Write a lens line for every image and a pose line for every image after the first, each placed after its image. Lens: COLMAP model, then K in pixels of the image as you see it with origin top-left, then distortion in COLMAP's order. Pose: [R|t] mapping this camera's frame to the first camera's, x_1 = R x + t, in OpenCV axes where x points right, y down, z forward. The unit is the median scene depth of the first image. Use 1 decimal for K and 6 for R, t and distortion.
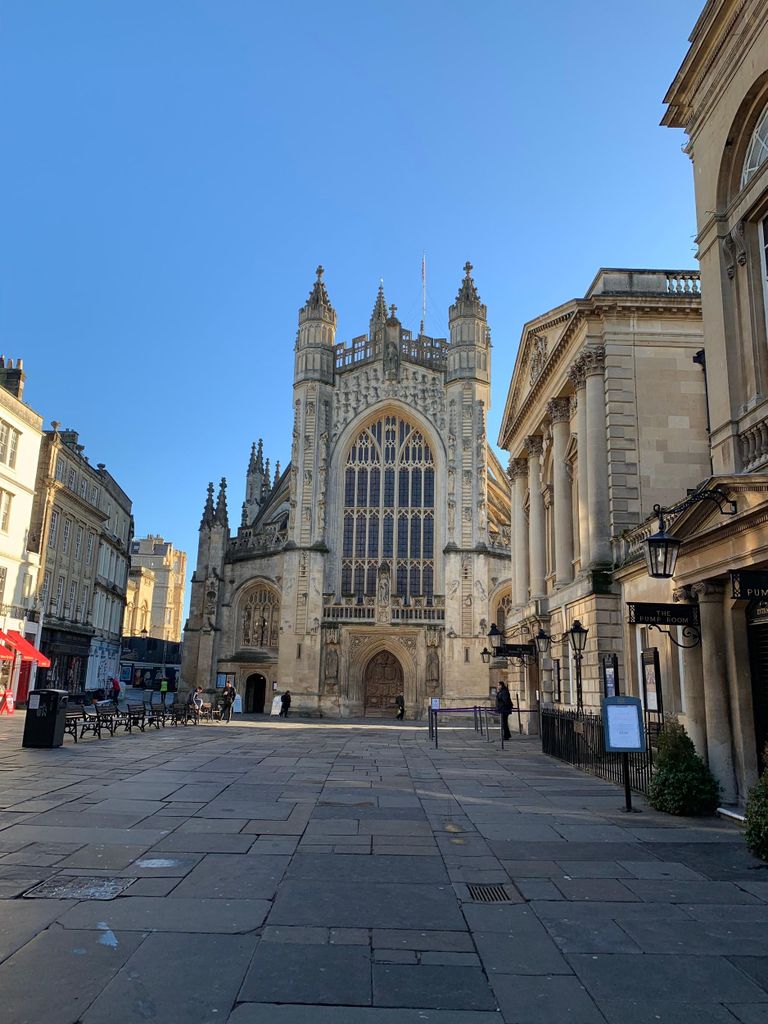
lens RADIAL K [[757.5, 0, 381.1], [0, 757.5, 510.6], [0, 0, 1]] dist [0.016228, 0.000211]
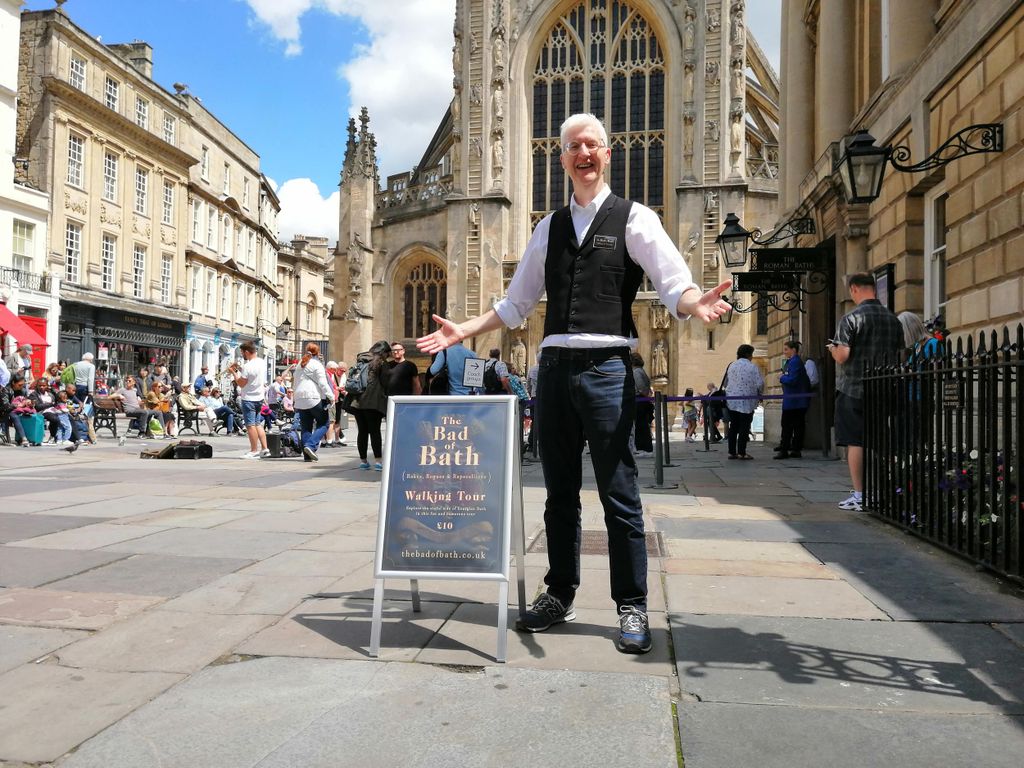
lens RADIAL K [[757.5, 0, 511.5], [0, 757.5, 385.5], [0, 0, 1]] dist [0.016228, 0.000211]
pose [[0.983960, -0.016545, -0.177620, 0.051795], [0.051302, 0.979872, 0.192921, 0.081368], [0.170853, -0.198939, 0.965004, 0.272847]]
